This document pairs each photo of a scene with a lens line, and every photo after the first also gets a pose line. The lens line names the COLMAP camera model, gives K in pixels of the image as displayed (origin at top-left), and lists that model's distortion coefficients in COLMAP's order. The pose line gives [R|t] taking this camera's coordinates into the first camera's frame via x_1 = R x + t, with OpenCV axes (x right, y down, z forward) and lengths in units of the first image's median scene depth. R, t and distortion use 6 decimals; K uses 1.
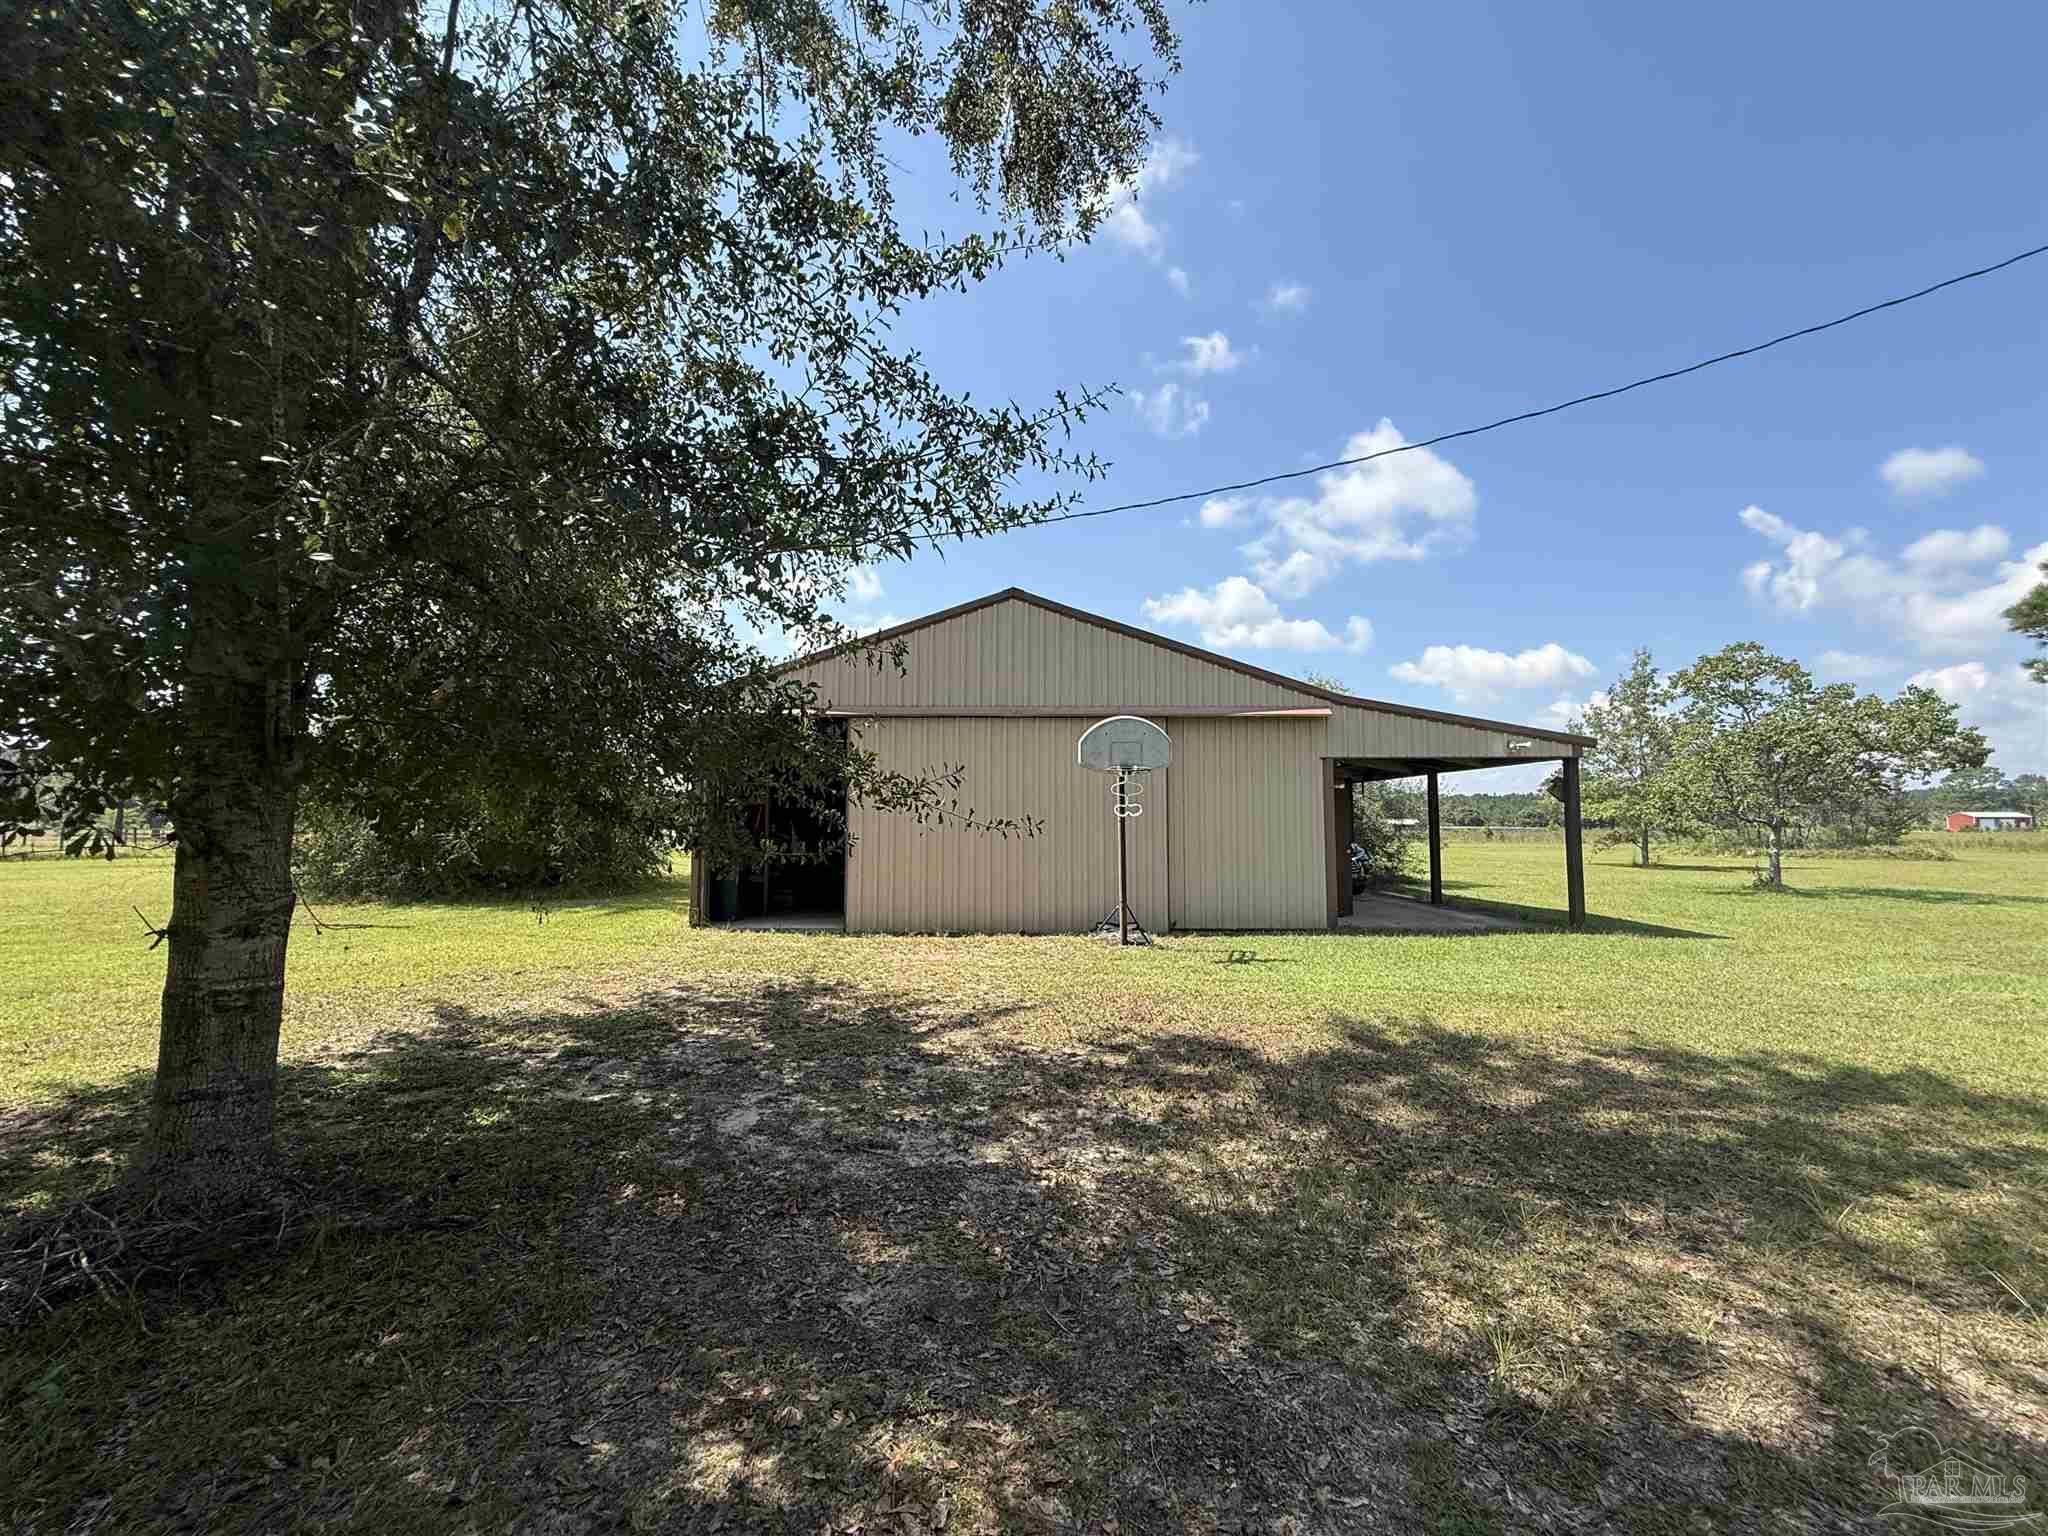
lens RADIAL K [[819.6, 0, 1029.9], [0, 819.6, 763.7], [0, 0, 1]] dist [0.010430, -0.001141]
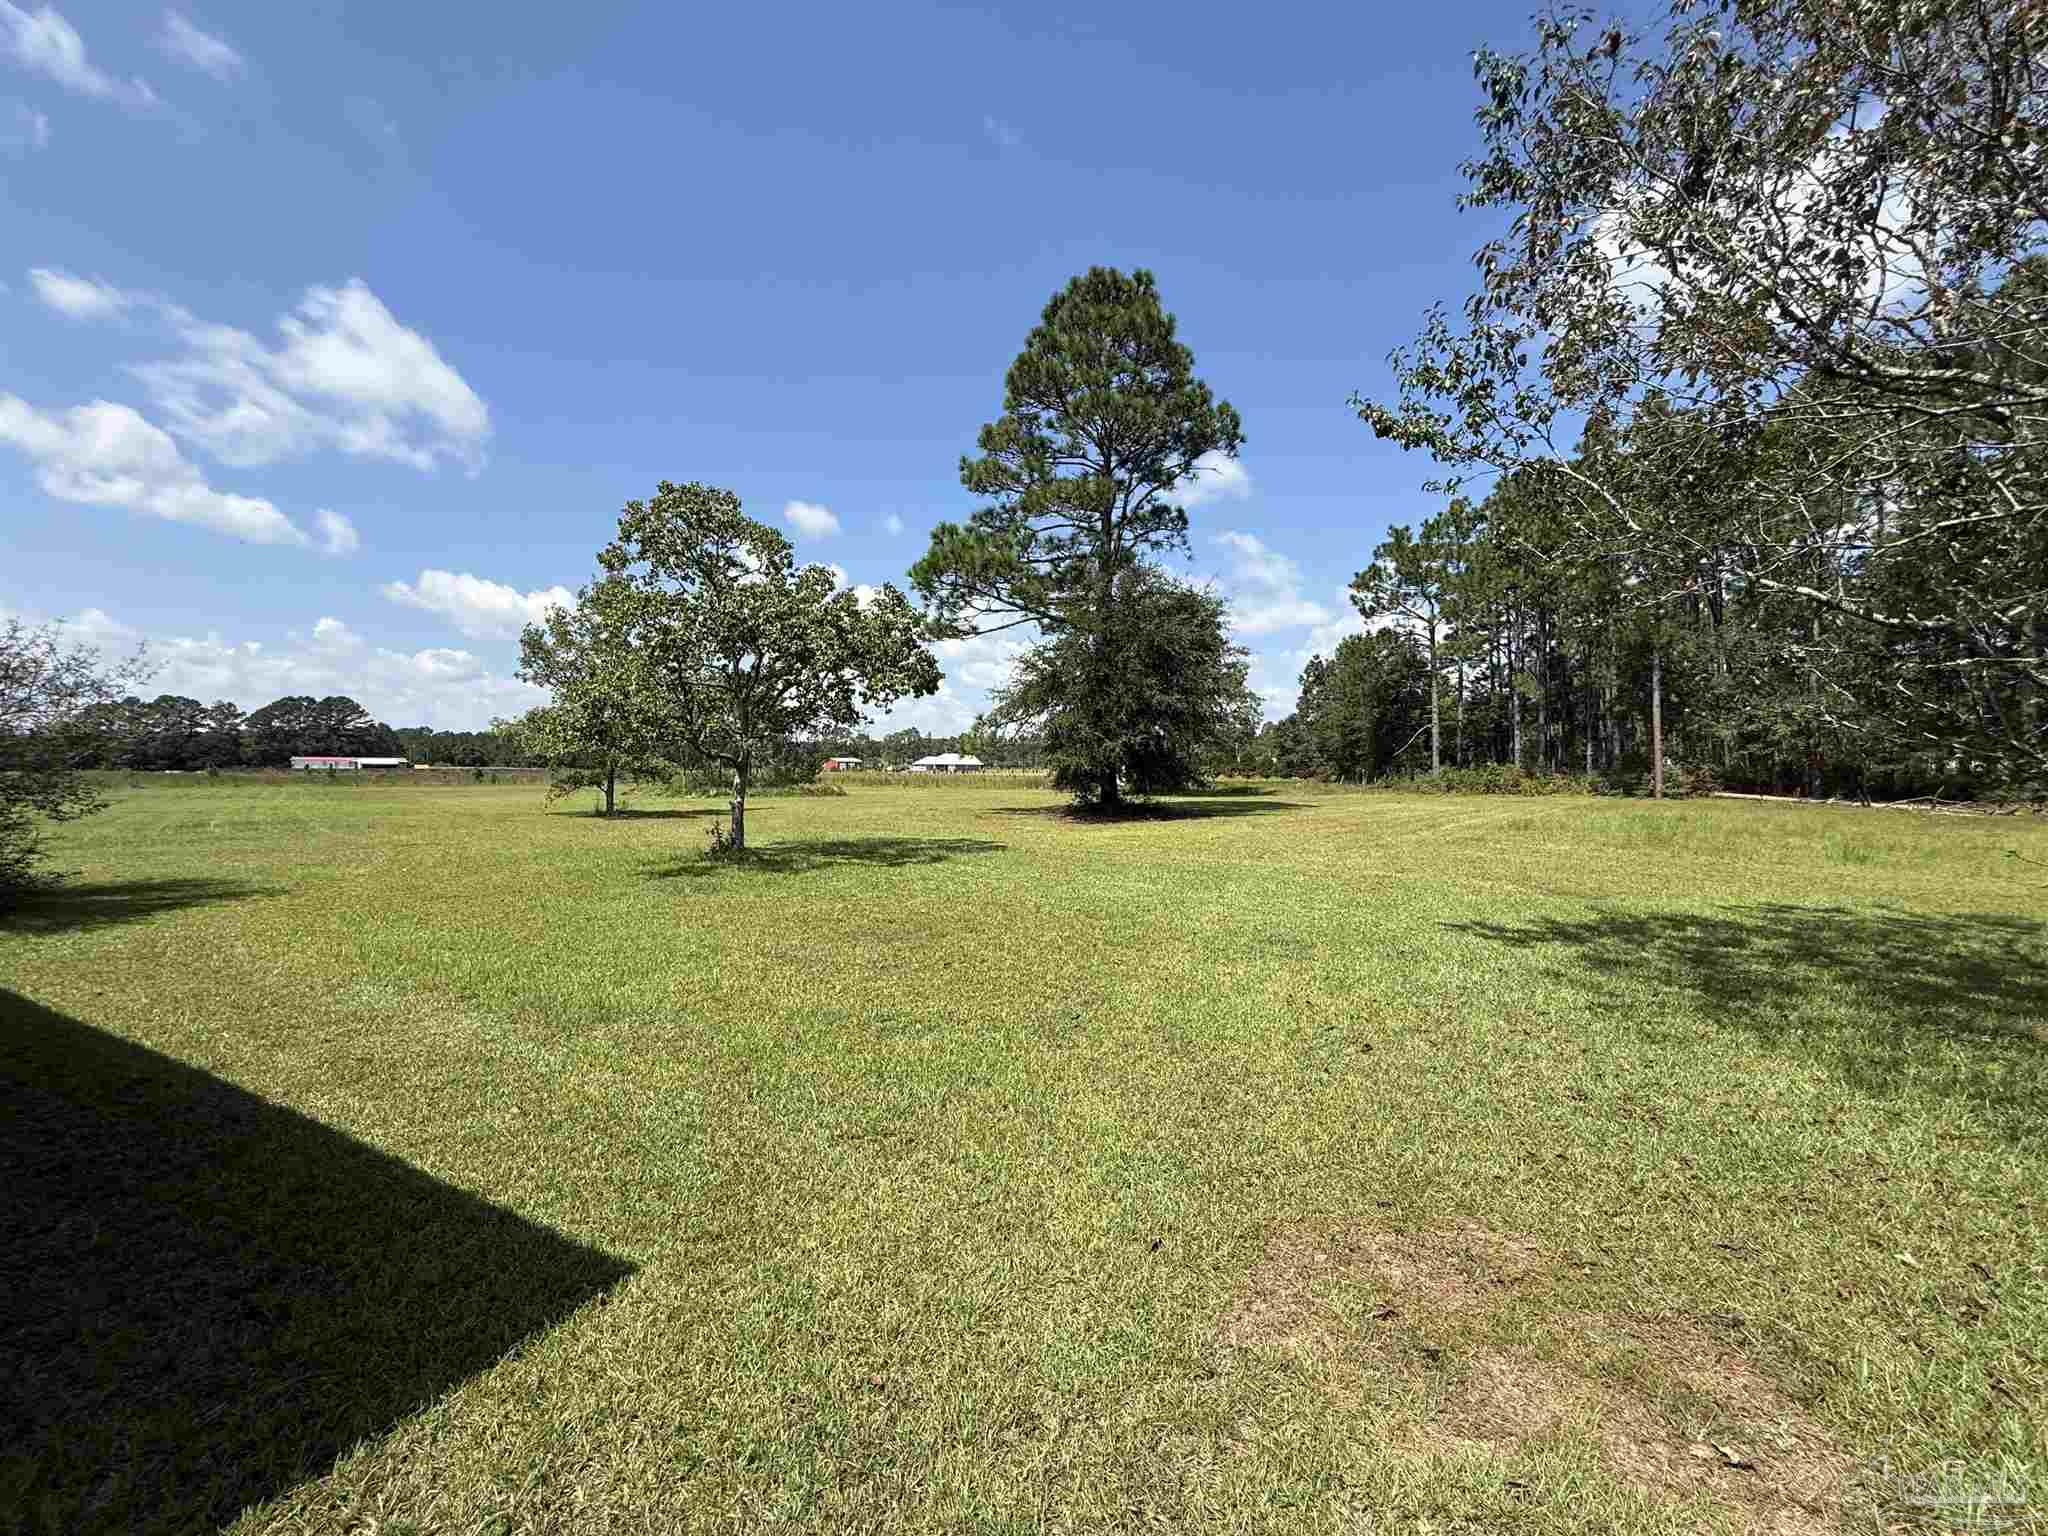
lens RADIAL K [[819.6, 0, 1014.0], [0, 819.6, 762.8], [0, 0, 1]] dist [0.010430, -0.001141]
pose [[0.480357, 0.003133, 0.877068, 0.197087], [-0.060360, 0.997741, 0.029494, 0.021789], [-0.874994, -0.067107, 0.479461, 0.227284]]
